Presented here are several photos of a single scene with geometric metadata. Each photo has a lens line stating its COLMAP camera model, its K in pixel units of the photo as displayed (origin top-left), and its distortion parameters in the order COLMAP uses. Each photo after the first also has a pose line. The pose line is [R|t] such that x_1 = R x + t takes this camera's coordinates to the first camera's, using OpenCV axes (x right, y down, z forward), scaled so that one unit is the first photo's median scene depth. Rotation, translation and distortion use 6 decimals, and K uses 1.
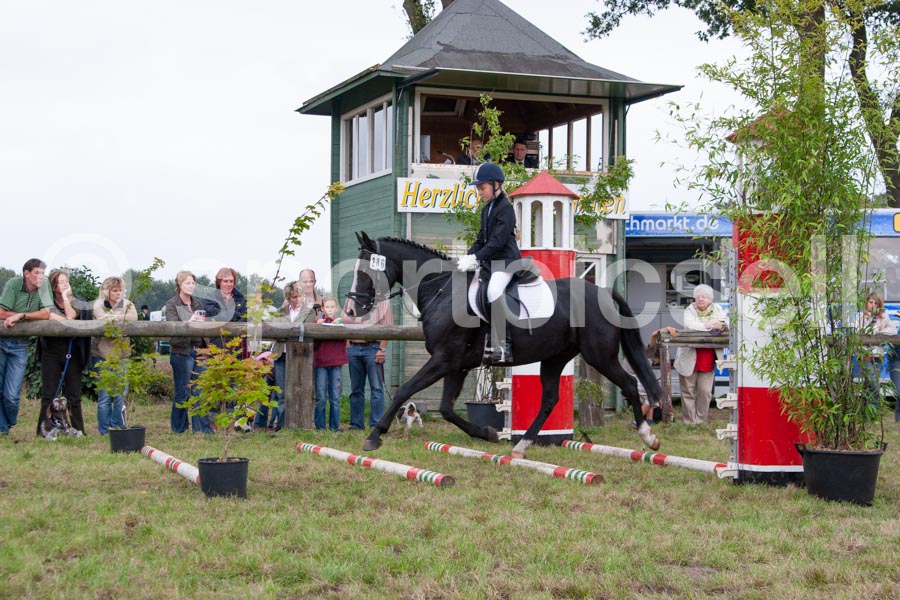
lens RADIAL K [[1540.3, 0, 450.0], [0, 1540.3, 300.0], [0, 0, 1]] dist [-0.029692, 0.058860]
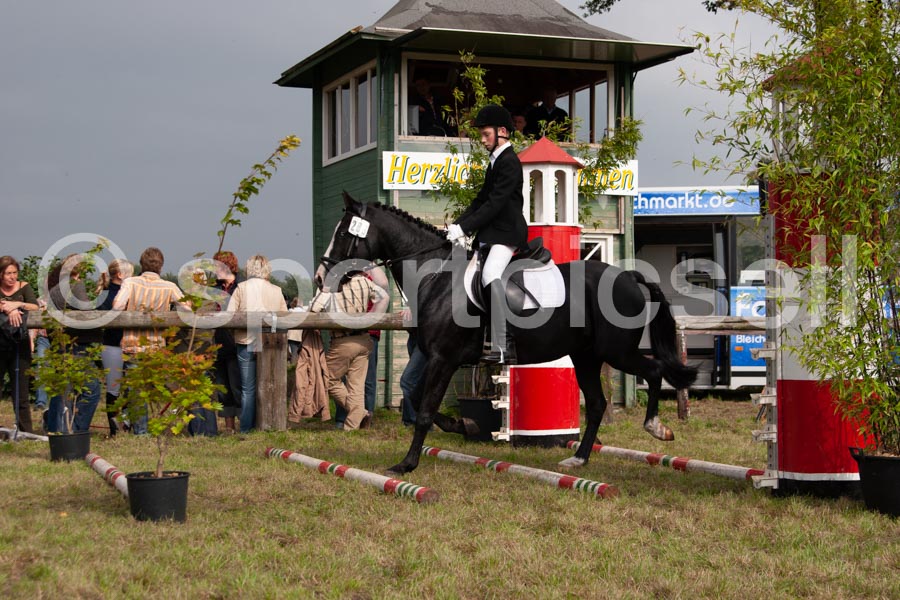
lens RADIAL K [[1540.3, 0, 450.0], [0, 1540.3, 300.0], [0, 0, 1]] dist [-0.029692, 0.058860]
pose [[0.999953, -0.009682, -0.001030, 0.007744], [0.009688, 0.999939, 0.005251, 0.005337], [0.000979, -0.005261, 0.999986, 0.125966]]
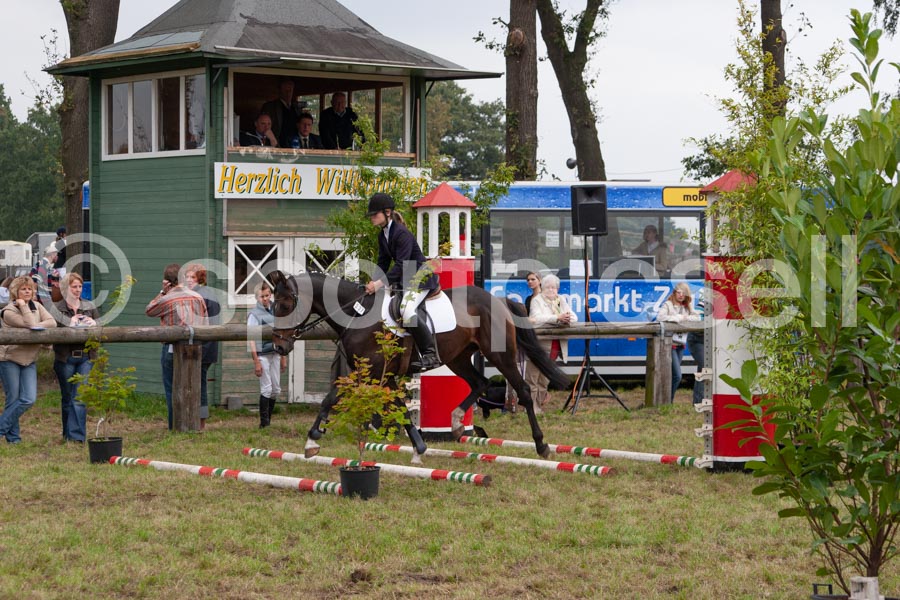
lens RADIAL K [[2264.8, 0, 450.0], [0, 2264.8, 300.0], [0, 0, 1]] dist [0.048281, -0.031137]
pose [[0.951567, -0.012800, 0.307174, -0.456044], [-0.001332, 0.998952, 0.045755, -0.081729], [-0.307438, -0.043948, 0.950553, -0.532933]]
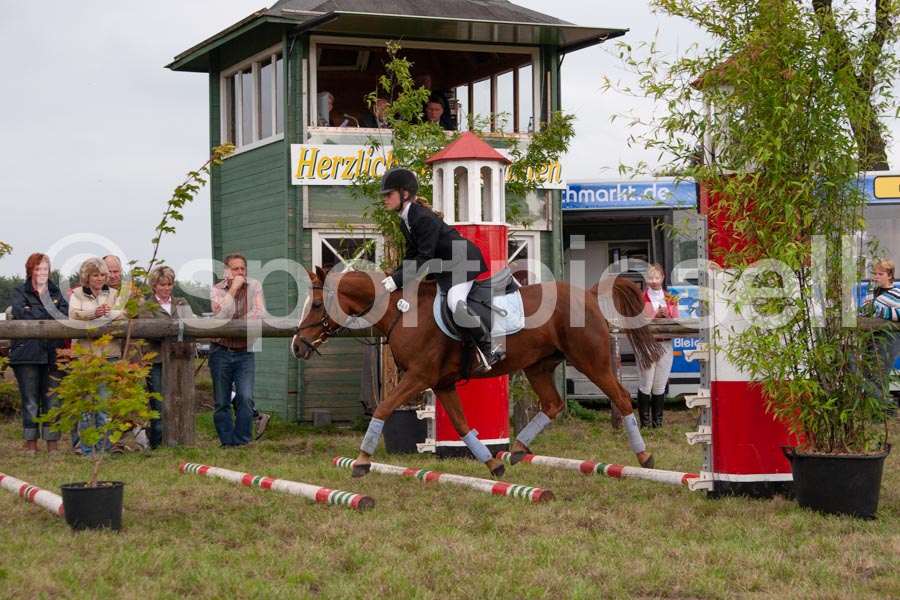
lens RADIAL K [[1798.6, 0, 450.0], [0, 1798.6, 300.0], [0, 0, 1]] dist [0.012883, 0.152979]
pose [[0.998155, -0.020934, 0.056999, -0.007252], [0.020712, 0.999775, 0.004472, 0.003924], [-0.057080, -0.003283, 0.998364, 0.024763]]
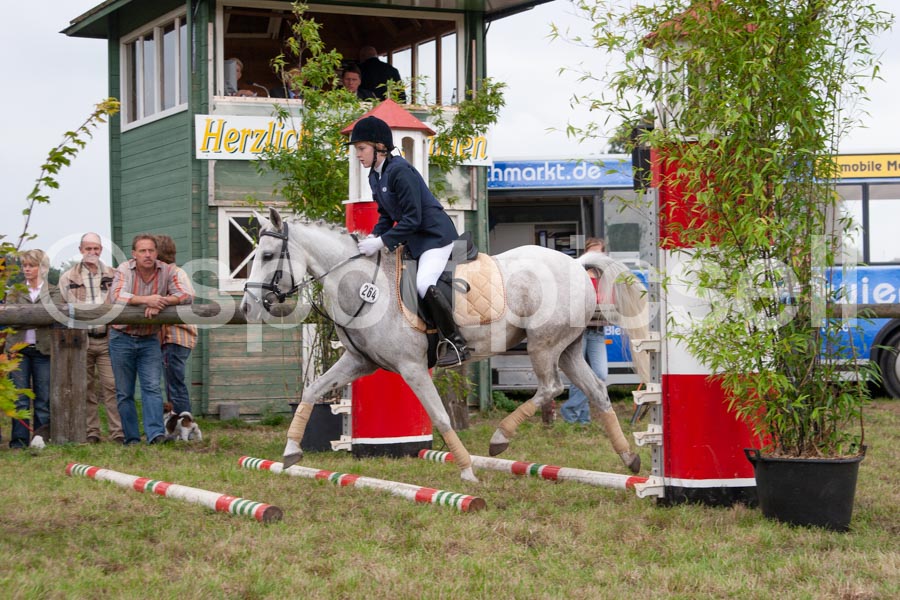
lens RADIAL K [[1818.6, 0, 450.0], [0, 1818.6, 300.0], [0, 0, 1]] dist [0.001198, 0.287591]
pose [[0.994511, -0.019045, 0.102880, -0.003601], [0.017805, 0.999758, 0.012956, 0.005646], [-0.103101, -0.011053, 0.994609, 0.107068]]
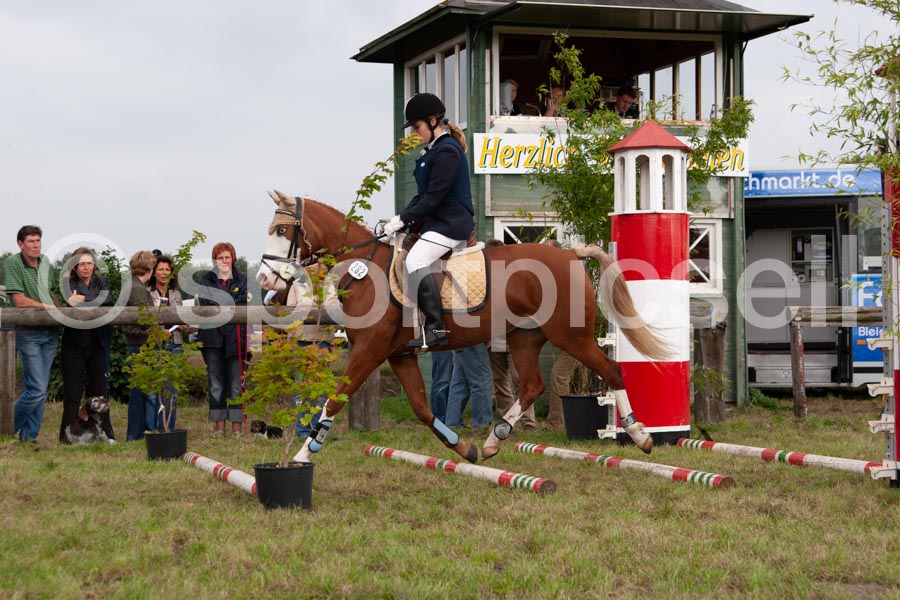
lens RADIAL K [[1798.6, 0, 450.0], [0, 1798.6, 300.0], [0, 0, 1]] dist [0.012883, 0.152979]
pose [[0.998905, -0.018093, -0.043135, -0.008321], [0.018519, 0.999783, 0.009509, 0.003886], [0.042954, -0.010298, 0.999024, 0.011418]]
